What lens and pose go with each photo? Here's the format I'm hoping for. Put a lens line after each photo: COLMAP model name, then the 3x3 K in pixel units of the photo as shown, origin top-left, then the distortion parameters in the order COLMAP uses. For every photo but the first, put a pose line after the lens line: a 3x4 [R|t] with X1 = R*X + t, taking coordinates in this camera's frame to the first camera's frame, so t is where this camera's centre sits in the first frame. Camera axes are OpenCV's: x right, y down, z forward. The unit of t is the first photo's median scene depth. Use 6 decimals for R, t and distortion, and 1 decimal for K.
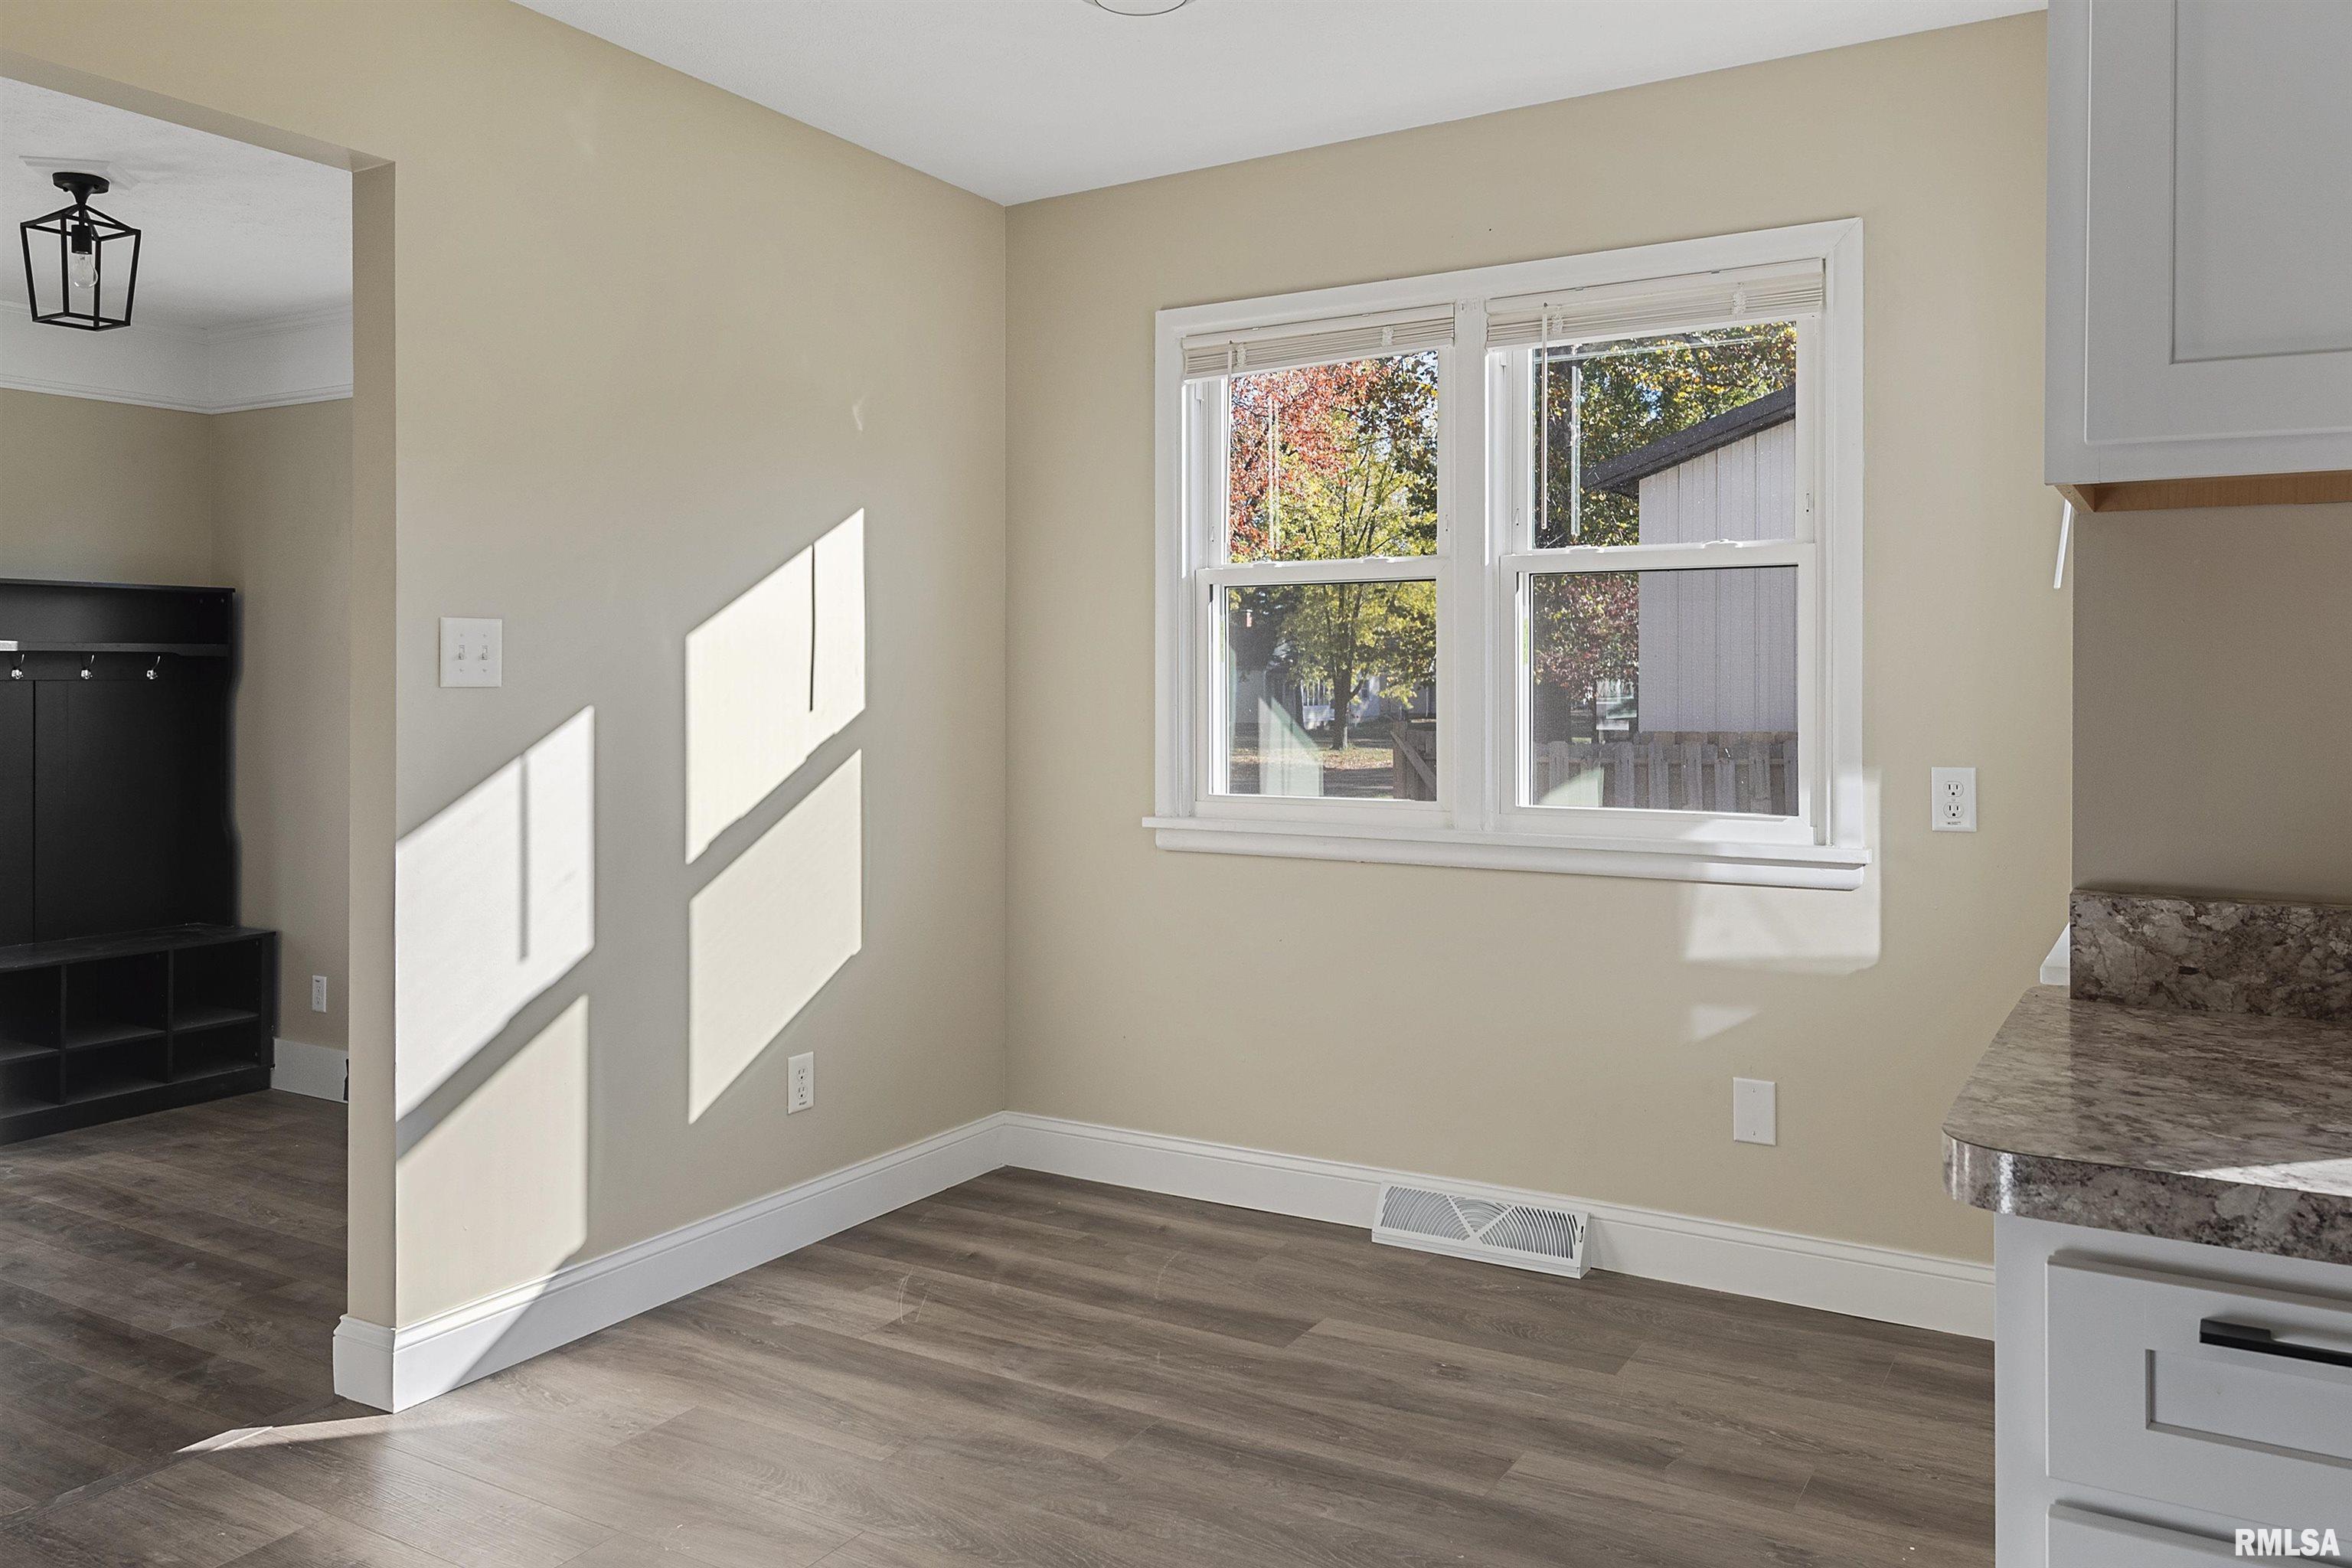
lens RADIAL K [[1734.7, 0, 1182.6], [0, 1734.7, 688.4], [0, 0, 1]] dist [0.043292, -0.048778]
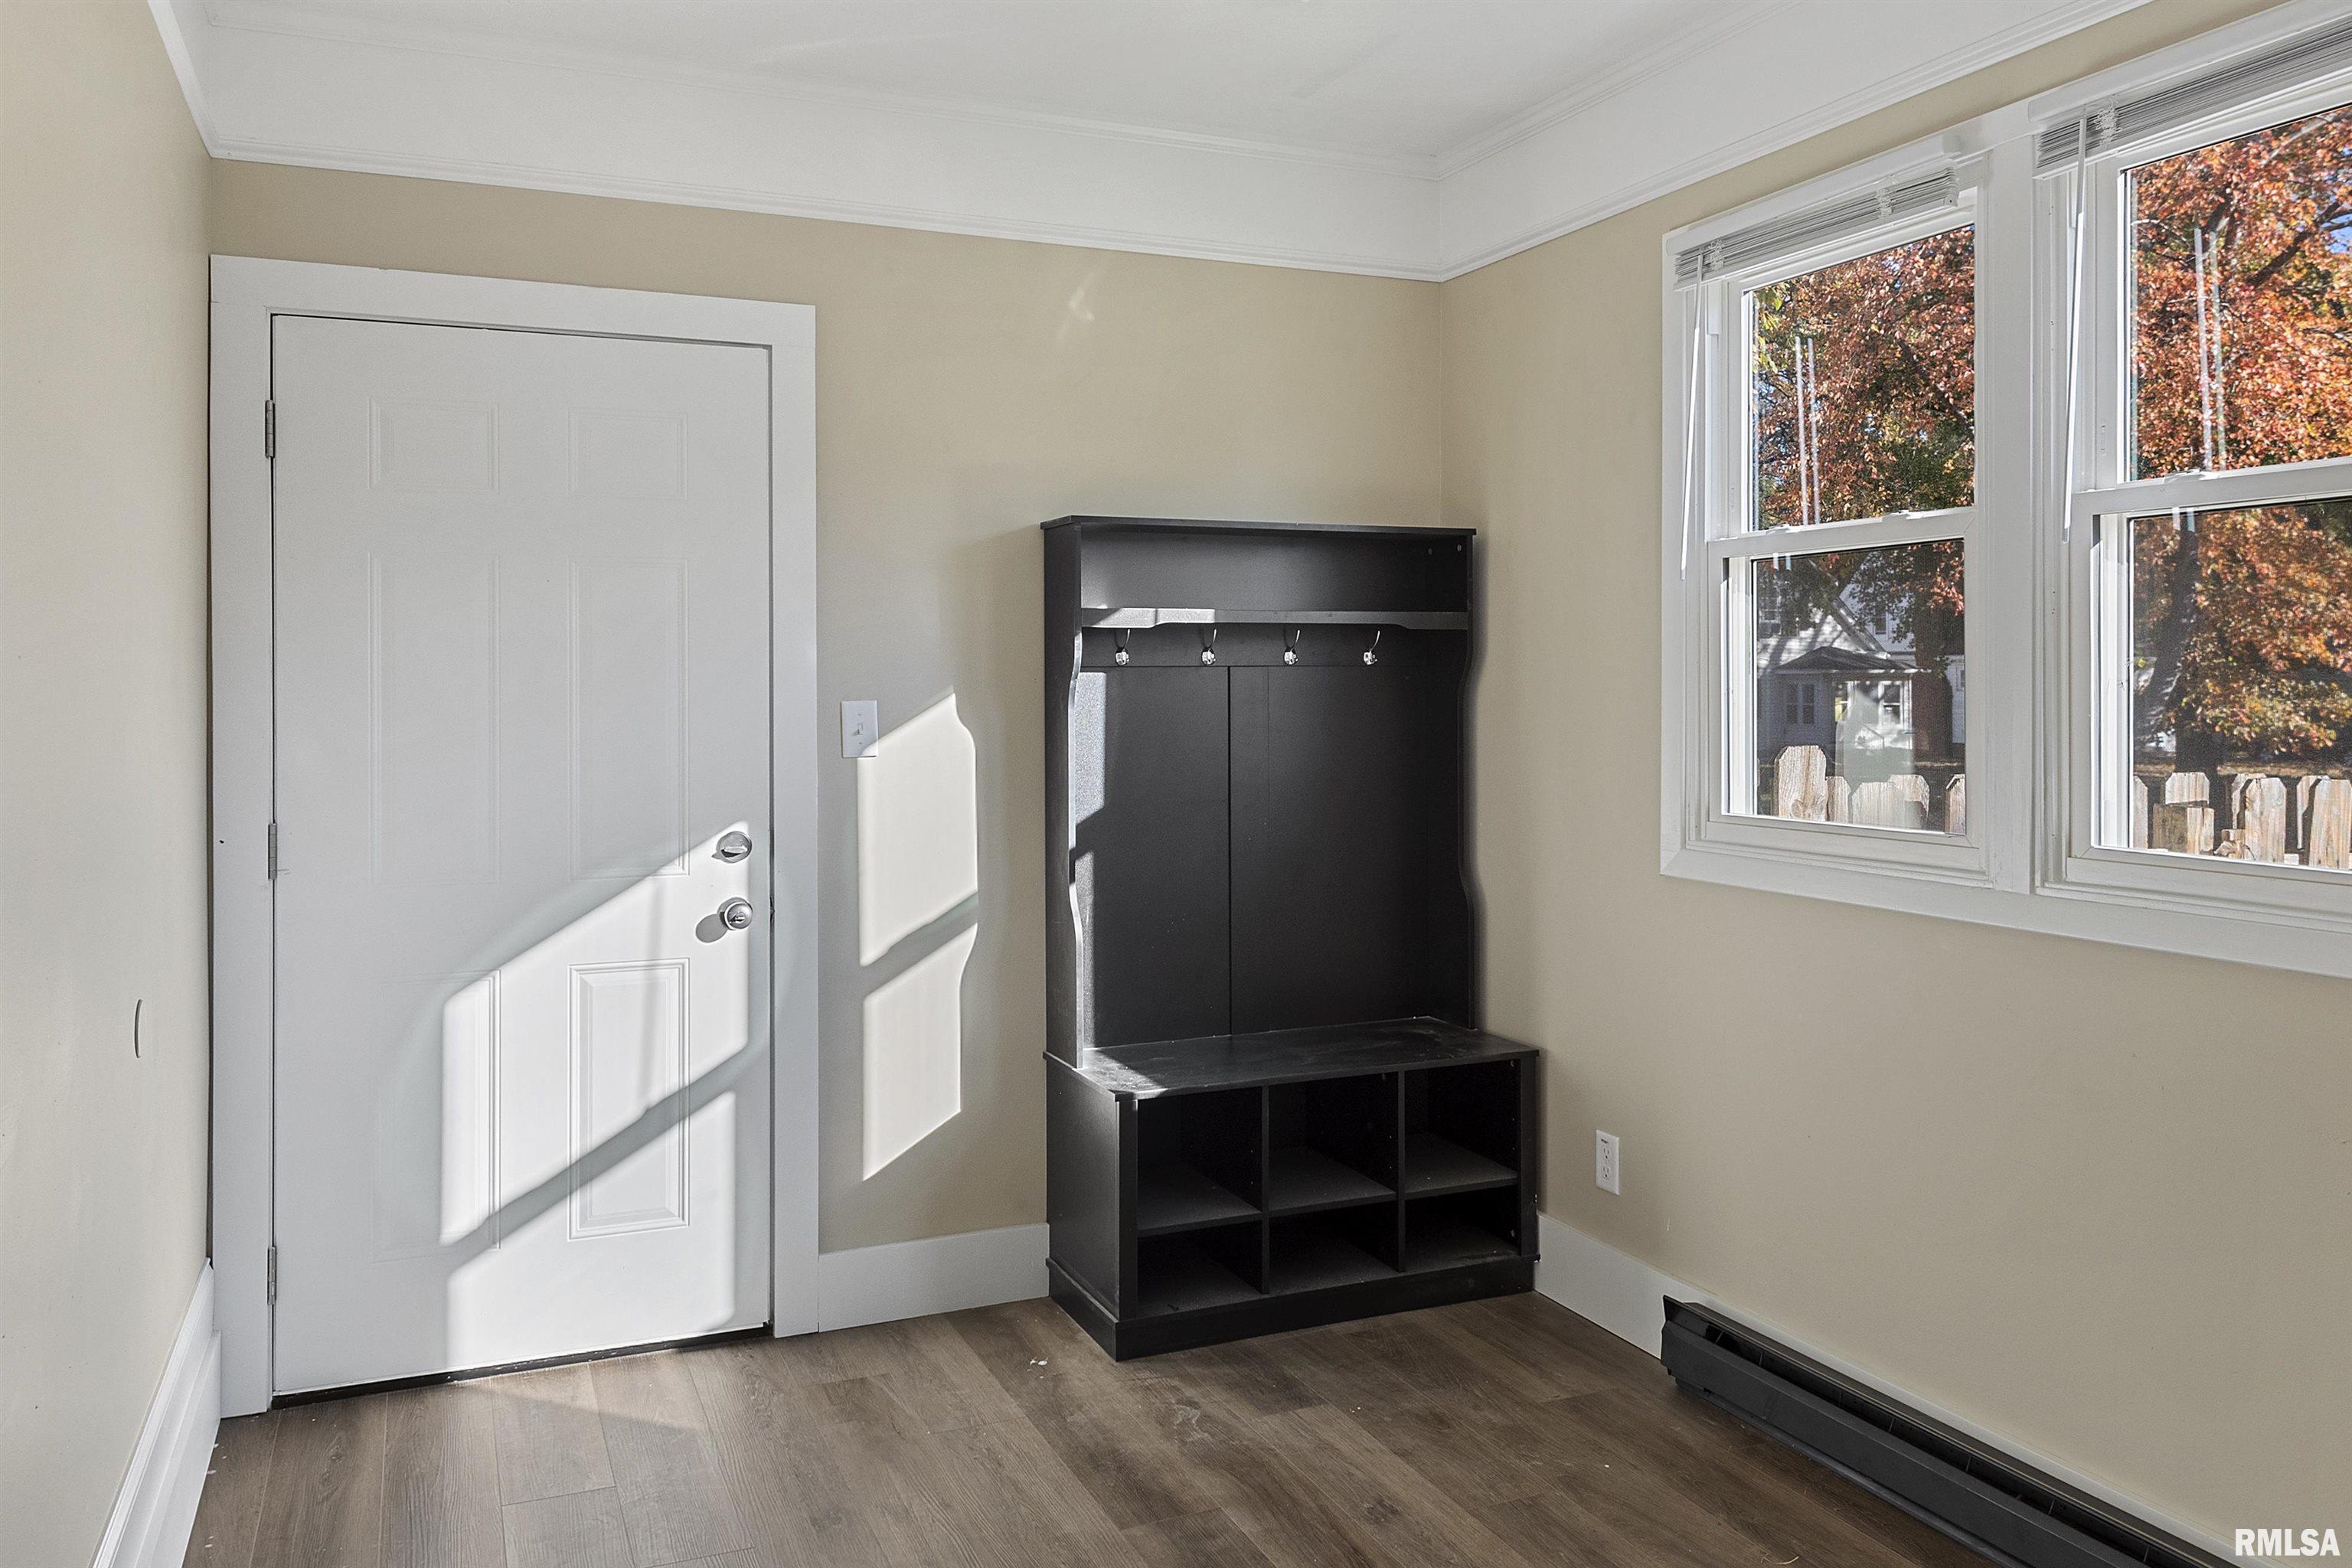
lens RADIAL K [[1708.5, 0, 1169.5], [0, 1708.5, 763.9], [0, 0, 1]] dist [0.059942, -0.061017]
pose [[0.811990, 0.026445, -0.583071, -0.391366], [0.003405, 0.998741, 0.050040, 0.000178], [0.583661, -0.042617, 0.810878, 0.610496]]
